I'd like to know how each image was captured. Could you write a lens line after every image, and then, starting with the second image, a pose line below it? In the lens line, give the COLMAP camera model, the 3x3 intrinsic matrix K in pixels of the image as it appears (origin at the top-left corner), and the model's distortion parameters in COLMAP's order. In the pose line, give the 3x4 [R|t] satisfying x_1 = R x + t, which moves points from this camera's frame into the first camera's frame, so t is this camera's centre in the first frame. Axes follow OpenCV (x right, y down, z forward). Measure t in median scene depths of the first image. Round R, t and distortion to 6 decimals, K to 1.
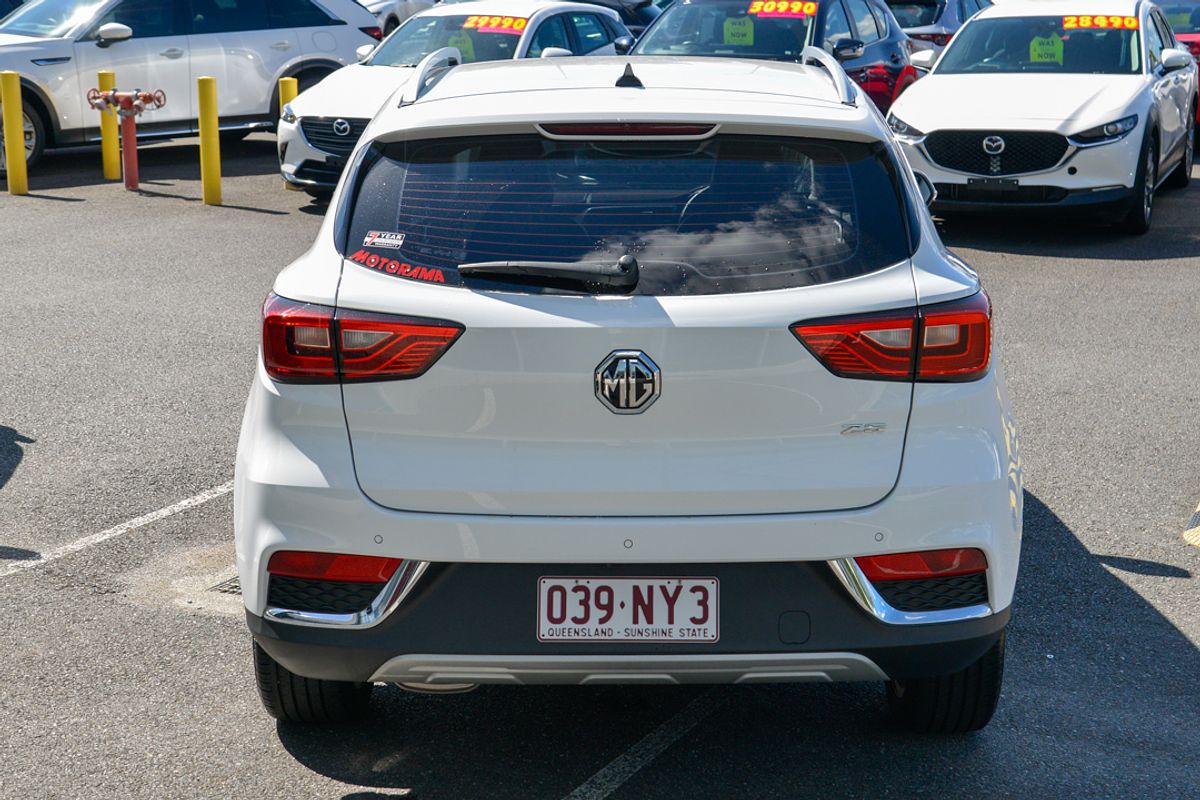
lens RADIAL K [[1485.0, 0, 600.0], [0, 1485.0, 403.2], [0, 0, 1]] dist [0.007038, 0.000000]
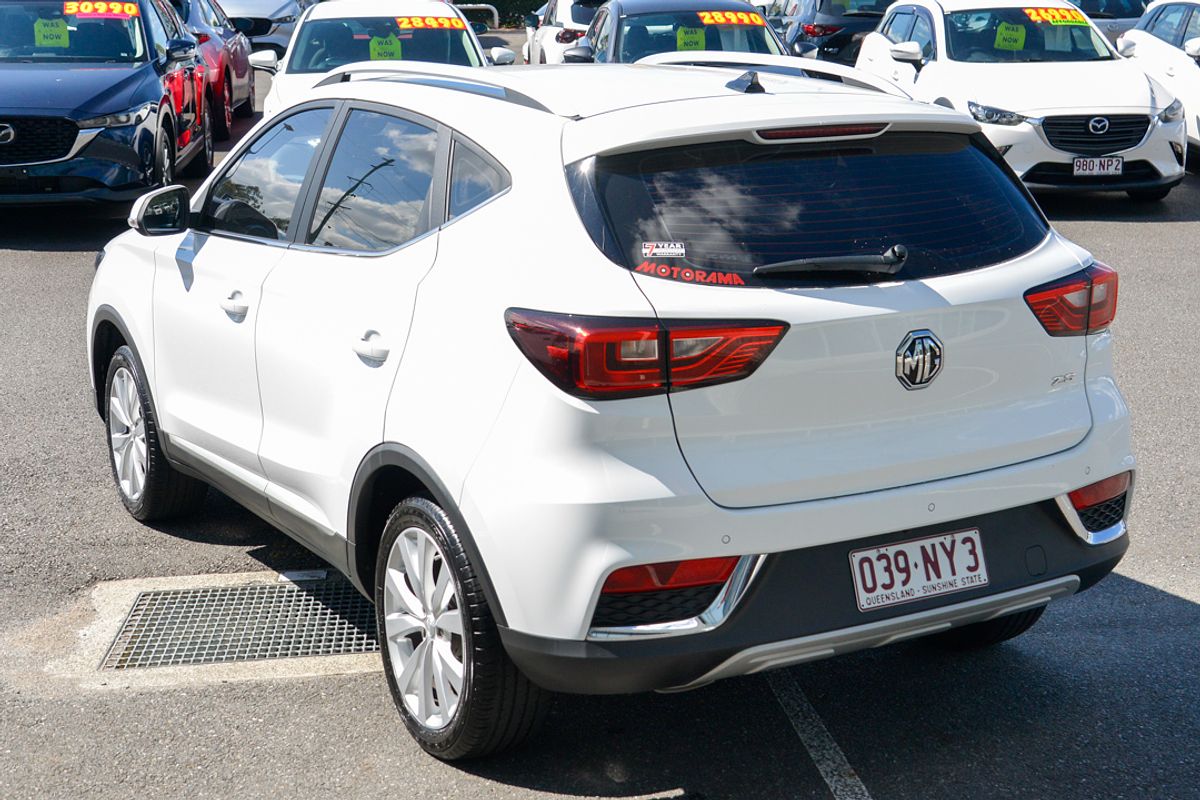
lens RADIAL K [[1357.4, 0, 599.8], [0, 1357.4, 396.2], [0, 0, 1]] dist [0.015866, 0.000000]
pose [[0.921942, -0.120403, 0.368139, -0.549859], [0.123887, 0.992194, 0.014250, -0.029775], [-0.366981, 0.032470, 0.929662, 0.157315]]
